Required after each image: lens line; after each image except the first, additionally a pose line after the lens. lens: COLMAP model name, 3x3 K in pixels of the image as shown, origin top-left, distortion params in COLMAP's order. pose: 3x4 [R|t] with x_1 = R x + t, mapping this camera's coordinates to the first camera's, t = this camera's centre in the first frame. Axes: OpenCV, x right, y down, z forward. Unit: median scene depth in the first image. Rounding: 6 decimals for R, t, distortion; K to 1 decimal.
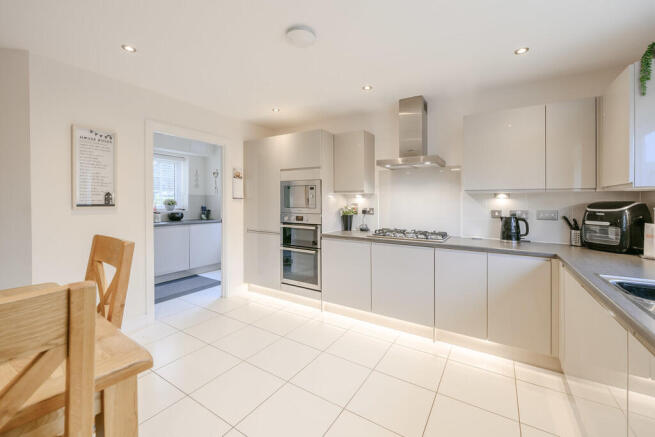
lens RADIAL K [[258.1, 0, 332.7], [0, 258.1, 207.7], [0, 0, 1]] dist [0.003522, -0.000369]
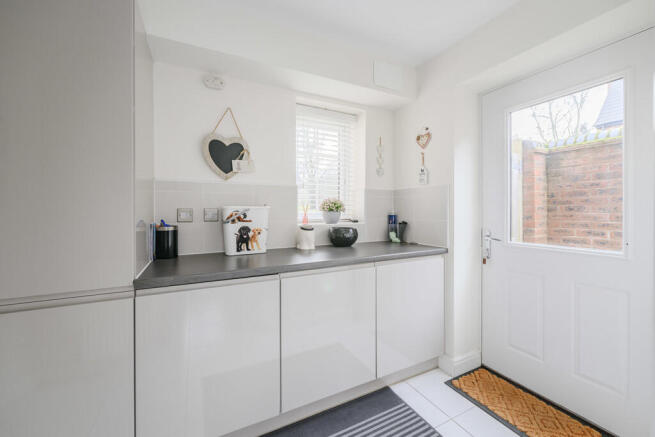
lens RADIAL K [[258.1, 0, 329.9], [0, 258.1, 214.8], [0, 0, 1]] dist [0.003522, -0.000369]
pose [[0.848965, 0.005815, -0.528417, -0.358631], [-0.008600, 0.999959, -0.002812, -0.002316], [0.528379, 0.006931, 0.848980, 0.558886]]
